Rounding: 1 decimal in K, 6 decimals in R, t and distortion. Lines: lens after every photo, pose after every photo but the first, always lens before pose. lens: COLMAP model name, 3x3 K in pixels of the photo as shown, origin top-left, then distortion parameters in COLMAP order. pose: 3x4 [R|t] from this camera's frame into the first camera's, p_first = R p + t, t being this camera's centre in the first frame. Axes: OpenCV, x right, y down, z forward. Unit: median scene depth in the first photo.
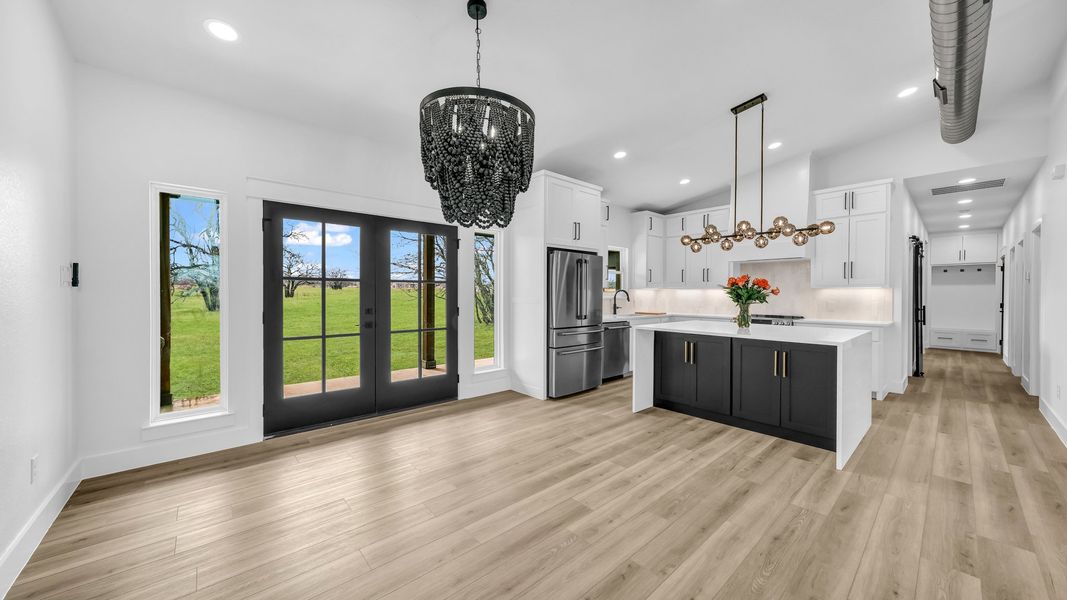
lens RADIAL K [[357.4, 0, 533.5], [0, 357.4, 300.0], [0, 0, 1]] dist [-0.005494, 0.000199]
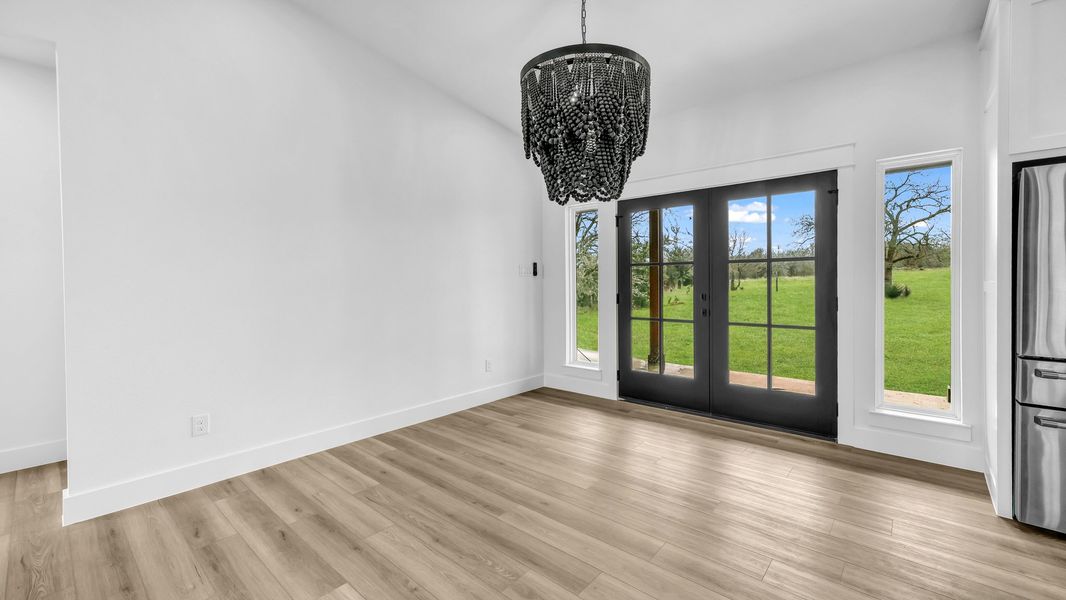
lens RADIAL K [[407.3, 0, 534.7], [0, 407.3, 283.6], [0, 0, 1]] dist [-0.000642, -0.000021]
pose [[0.187460, 0.005905, -0.982255, 0.441289], [-0.004616, 0.999976, 0.005130, -0.005109], [0.982261, 0.003572, 0.187482, 0.371345]]
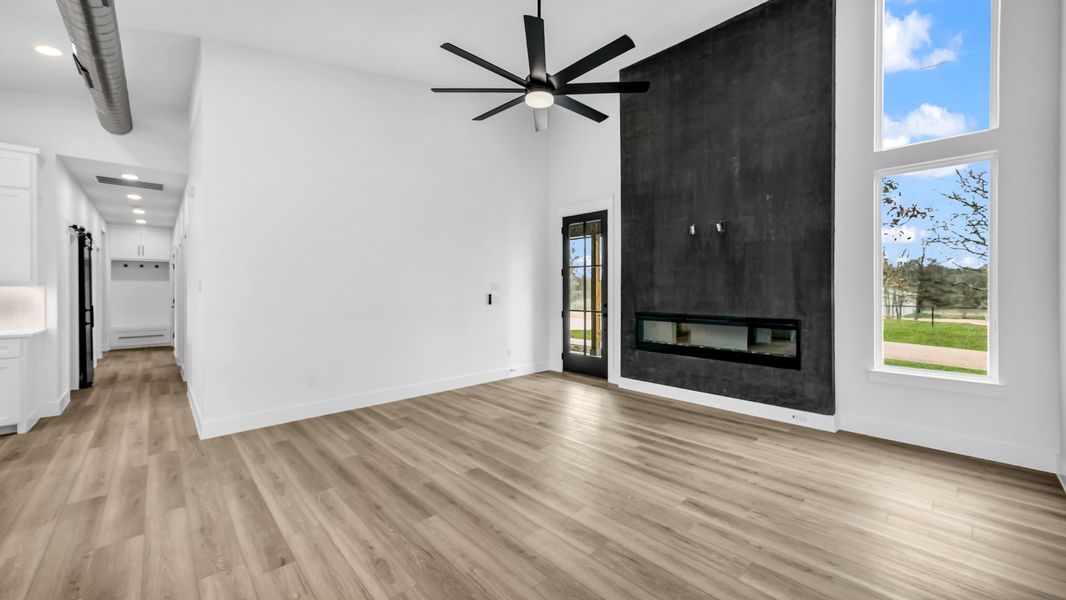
lens RADIAL K [[411.1, 0, 536.7], [0, 411.1, 294.3], [0, 0, 1]] dist [-0.001129, -0.000156]
pose [[-0.058706, -0.014703, 0.998167, 0.030686], [0.016513, 0.999740, 0.015697, -0.016804], [-0.998139, 0.017404, -0.058448, -0.075289]]
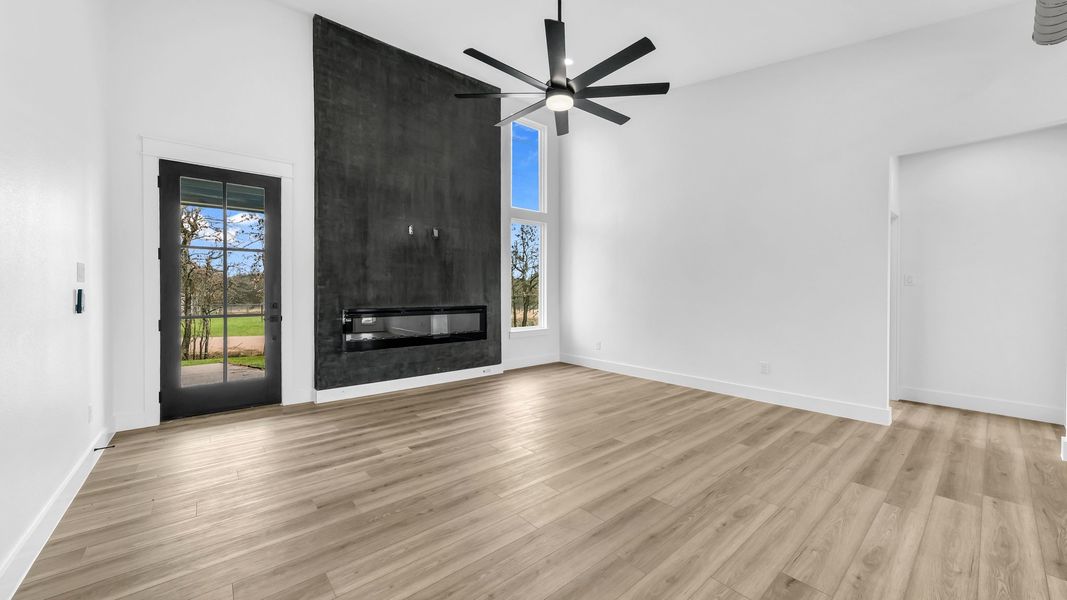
lens RADIAL K [[368.3, 0, 538.6], [0, 368.3, 296.2], [0, 0, 1]] dist [-0.000431, 0.000158]
pose [[-0.999796, -0.000252, 0.020221, 0.819780], [0.000377, 0.999515, 0.031124, -0.003763], [-0.020219, 0.031125, -0.999311, 0.610748]]
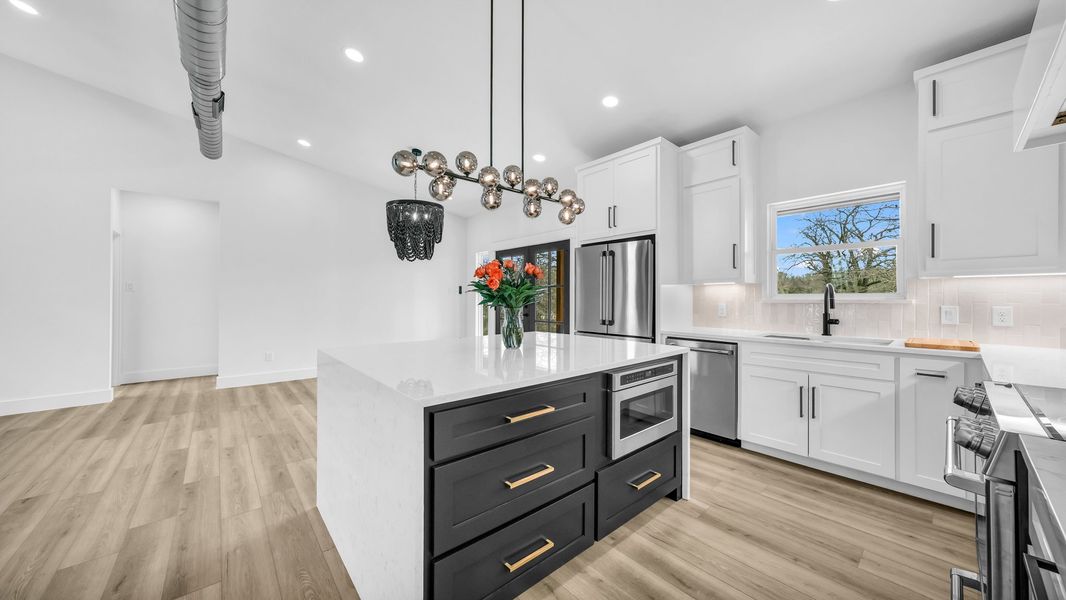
lens RADIAL K [[367.9, 0, 538.1], [0, 367.9, 296.2], [0, 0, 1]] dist [-0.000431, 0.000158]
pose [[0.022142, -0.009600, -0.999709, 1.128067], [-0.019986, 0.999750, -0.010043, 0.000157], [0.999555, 0.020203, 0.021945, 0.967748]]
